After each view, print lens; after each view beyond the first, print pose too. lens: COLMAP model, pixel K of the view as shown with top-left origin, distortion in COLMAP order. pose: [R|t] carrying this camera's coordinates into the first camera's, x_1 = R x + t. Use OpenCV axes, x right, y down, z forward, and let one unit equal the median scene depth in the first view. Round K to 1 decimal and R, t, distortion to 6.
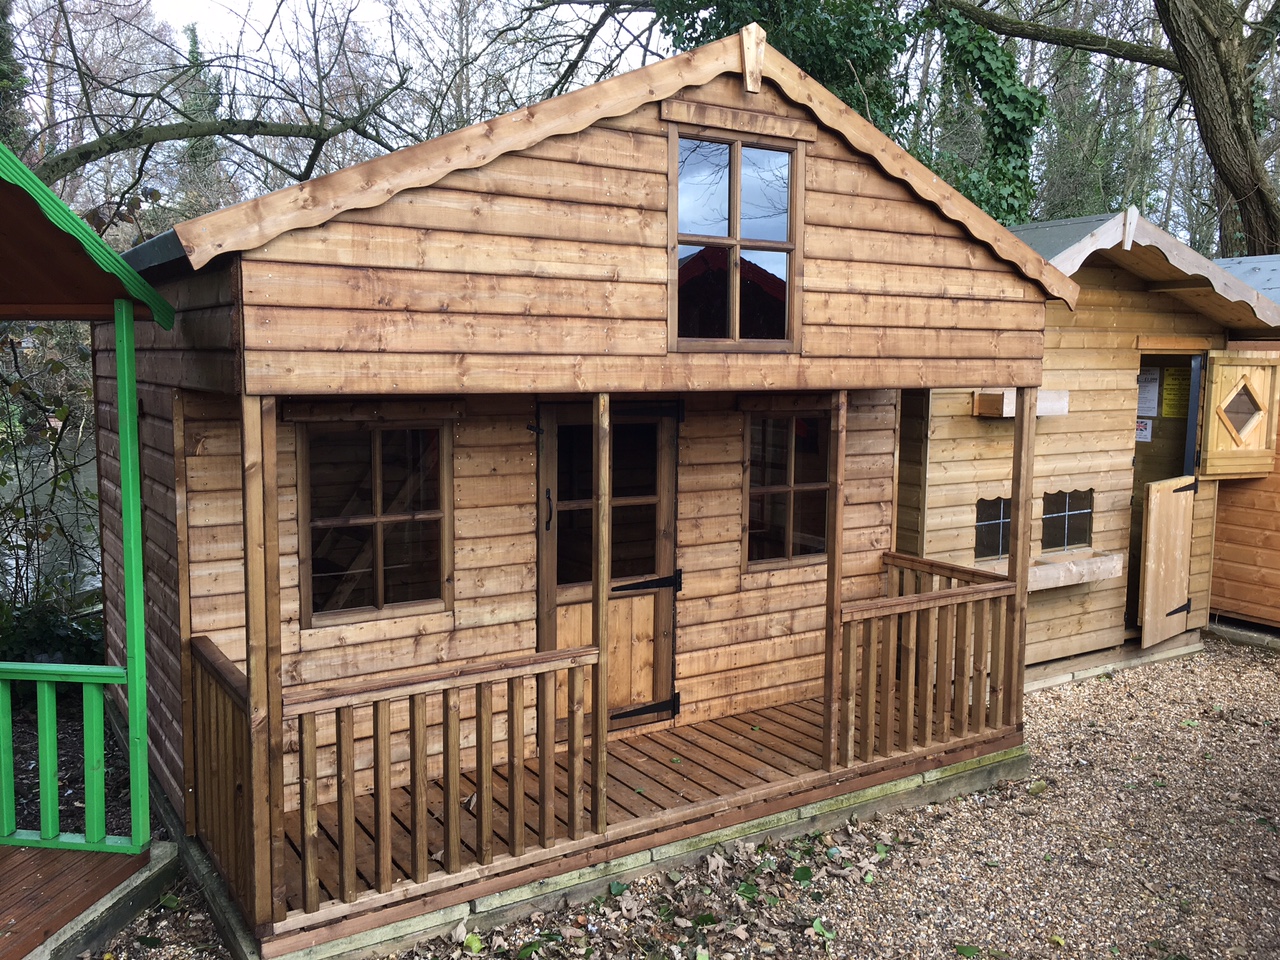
lens RADIAL K [[1085.9, 0, 626.9], [0, 1085.9, 481.4], [0, 0, 1]] dist [0.102107, -0.137134]
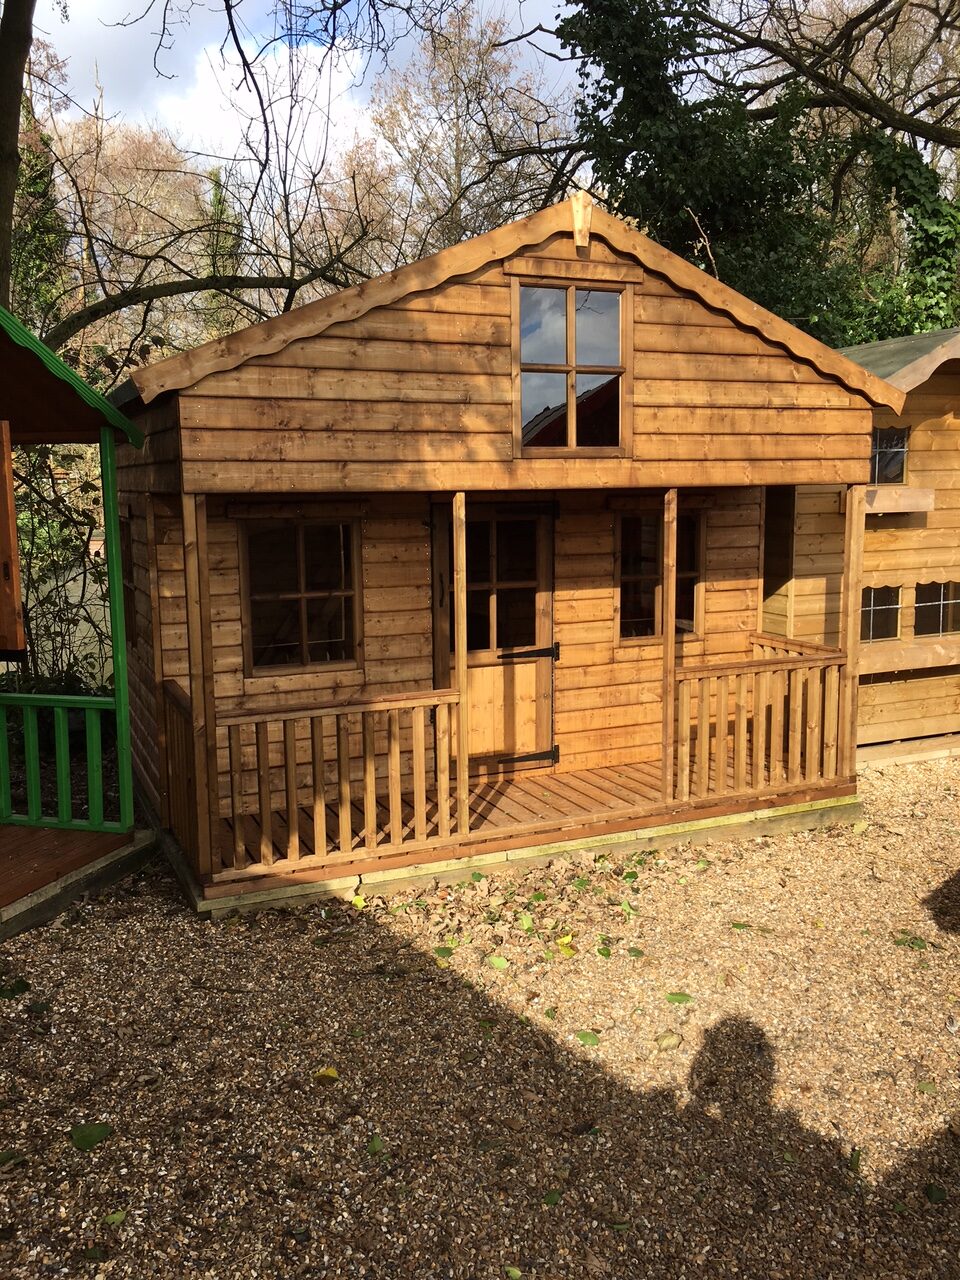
lens RADIAL K [[1085.9, 0, 480.0], [0, 1085.9, 640.0], [0, 0, 1]] dist [0.102107, -0.137134]
pose [[0.989032, 0.002351, -0.147680, 0.168173], [0.002517, 0.999460, 0.032767, 0.045837], [0.147677, -0.032780, 0.988492, -0.238256]]
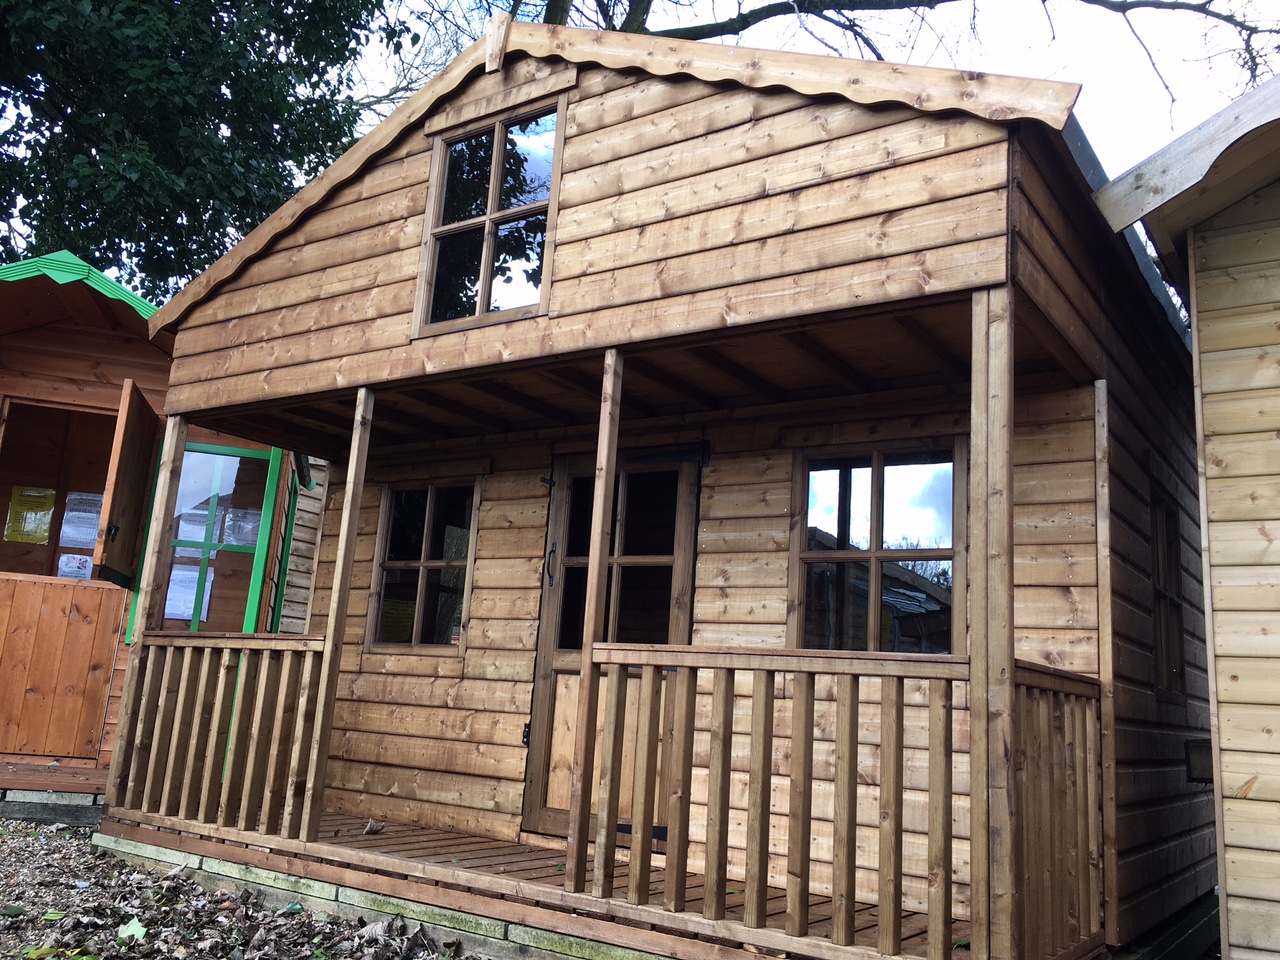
lens RADIAL K [[1085.9, 0, 626.9], [0, 1085.9, 481.4], [0, 0, 1]] dist [0.102107, -0.137134]
pose [[0.388557, -0.164492, -0.906623, 0.897580], [-0.167138, 0.955032, -0.244907, 0.194651], [0.906139, 0.246692, 0.343591, 0.781607]]
